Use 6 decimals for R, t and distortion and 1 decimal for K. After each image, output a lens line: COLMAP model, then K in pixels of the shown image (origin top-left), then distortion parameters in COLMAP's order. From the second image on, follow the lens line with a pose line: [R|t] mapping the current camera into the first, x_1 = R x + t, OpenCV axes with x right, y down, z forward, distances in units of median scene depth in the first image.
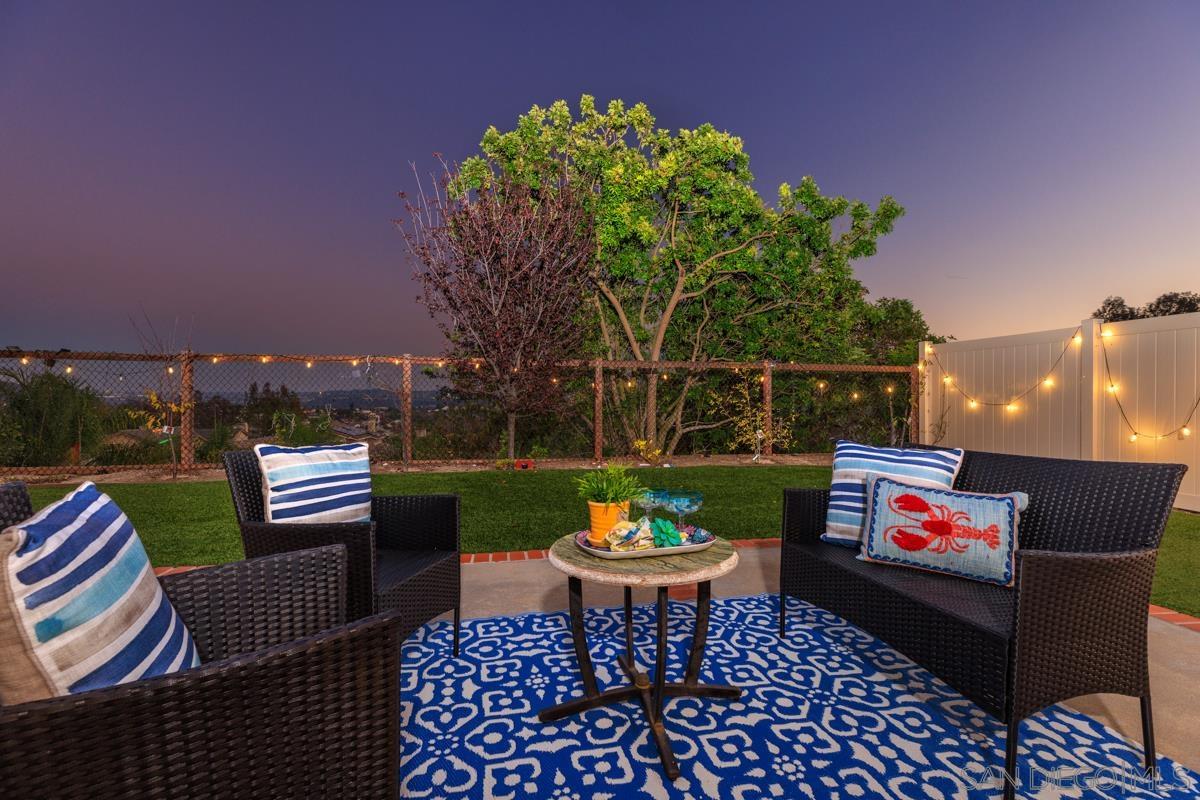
lens RADIAL K [[533.3, 0, 600.0], [0, 533.3, 400.0], [0, 0, 1]] dist [0.016926, 0.000027]
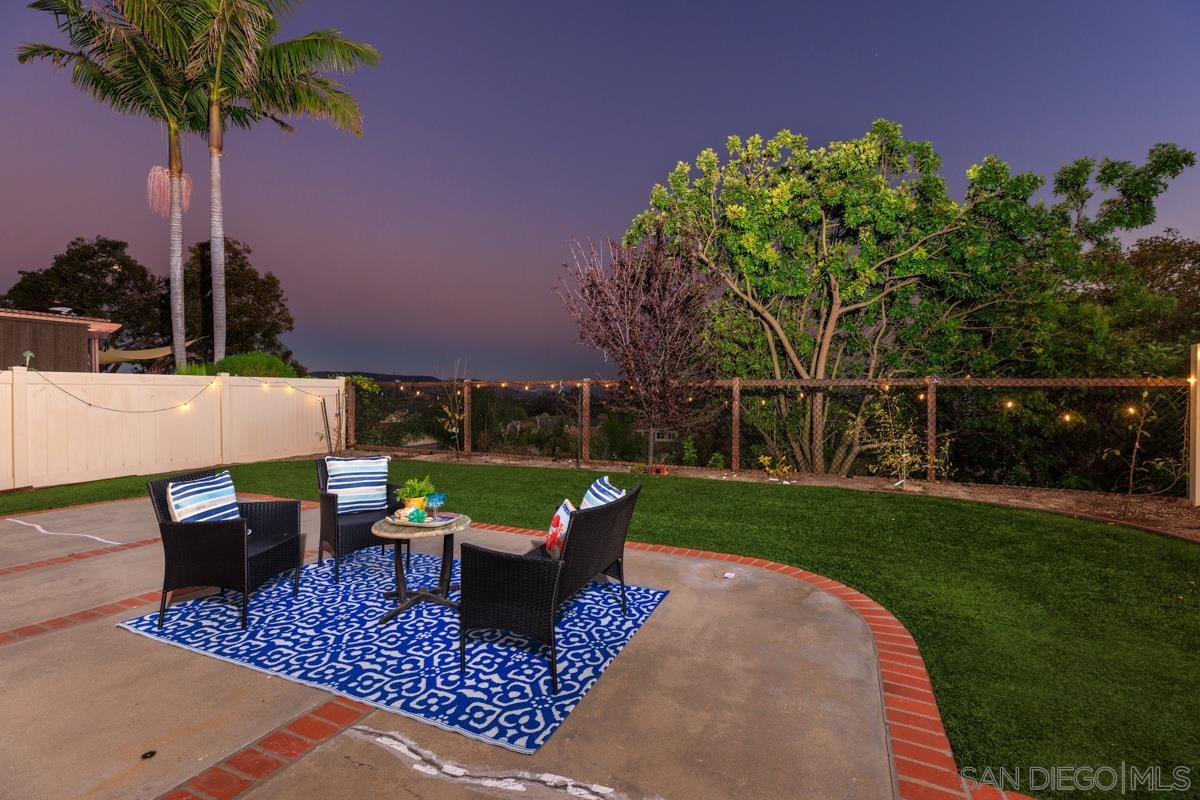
lens RADIAL K [[533.3, 0, 600.0], [0, 533.3, 400.0], [0, 0, 1]] dist [0.016926, 0.000027]
pose [[0.816172, 0.007485, -0.577761, 0.402516], [-0.001048, 0.999934, 0.011473, -0.045790], [0.577808, -0.008758, 0.816126, -0.051990]]
